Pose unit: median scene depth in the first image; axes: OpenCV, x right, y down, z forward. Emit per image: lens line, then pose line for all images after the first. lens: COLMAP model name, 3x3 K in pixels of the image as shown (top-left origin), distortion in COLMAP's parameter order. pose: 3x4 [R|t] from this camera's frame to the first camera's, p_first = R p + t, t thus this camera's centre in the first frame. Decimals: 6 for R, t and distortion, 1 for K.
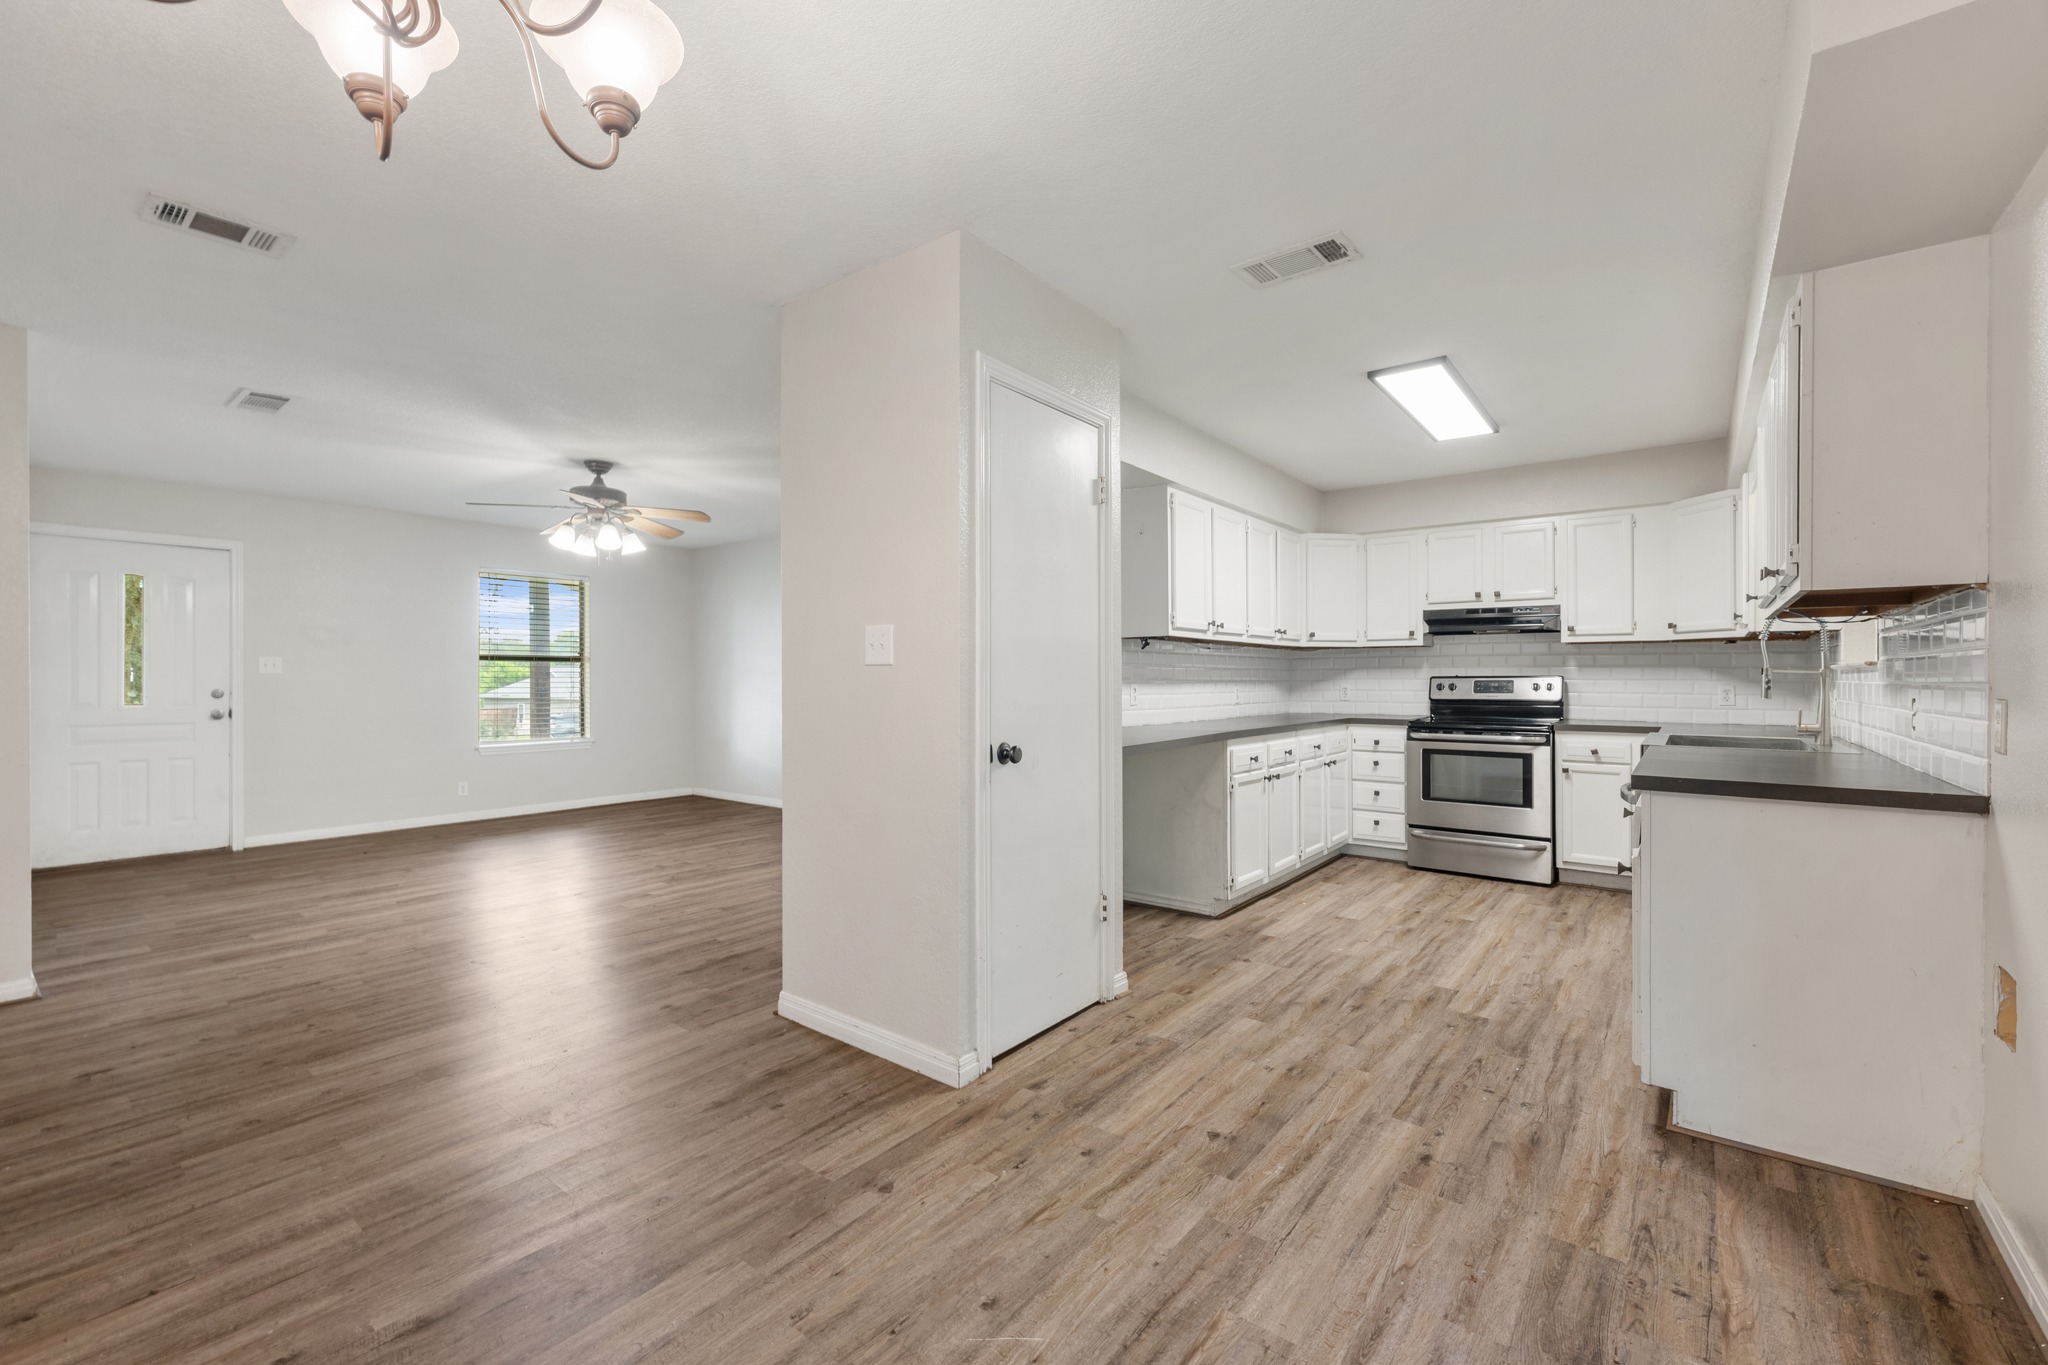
lens RADIAL K [[855.6, 0, 1033.4], [0, 855.6, 681.3], [0, 0, 1]] dist [0.001725, -0.001081]
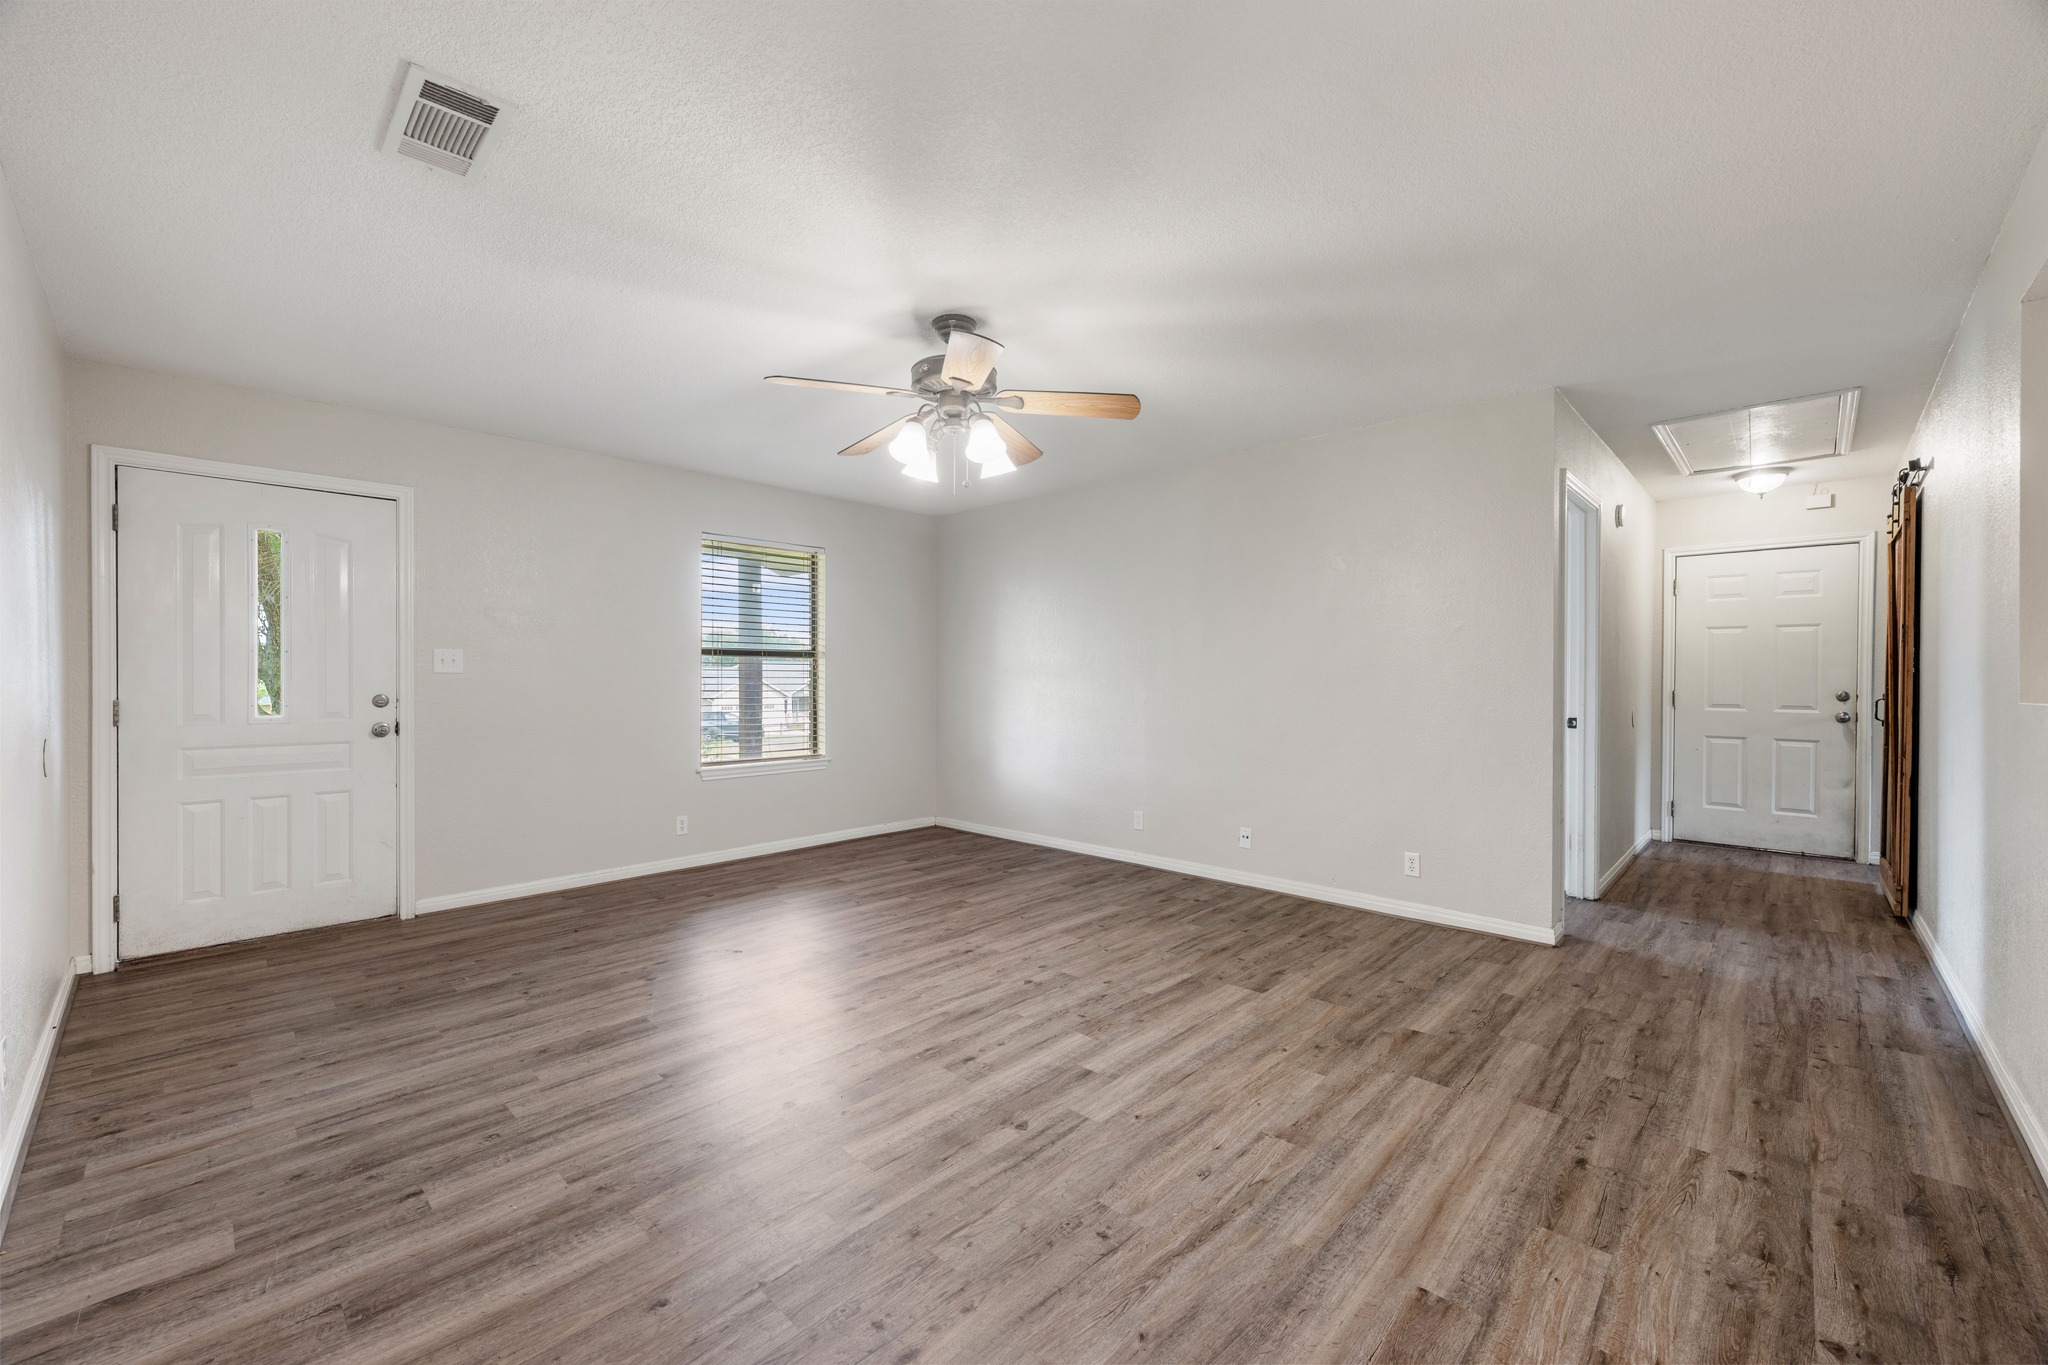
lens RADIAL K [[809.0, 0, 1028.5], [0, 809.0, 683.0], [0, 0, 1]] dist [0.000353, 0.000140]
pose [[0.995234, 0.001400, -0.097504, -0.756990], [-0.001148, 0.999996, 0.002638, -0.005172], [0.097508, -0.002514, 0.995232, 0.825362]]
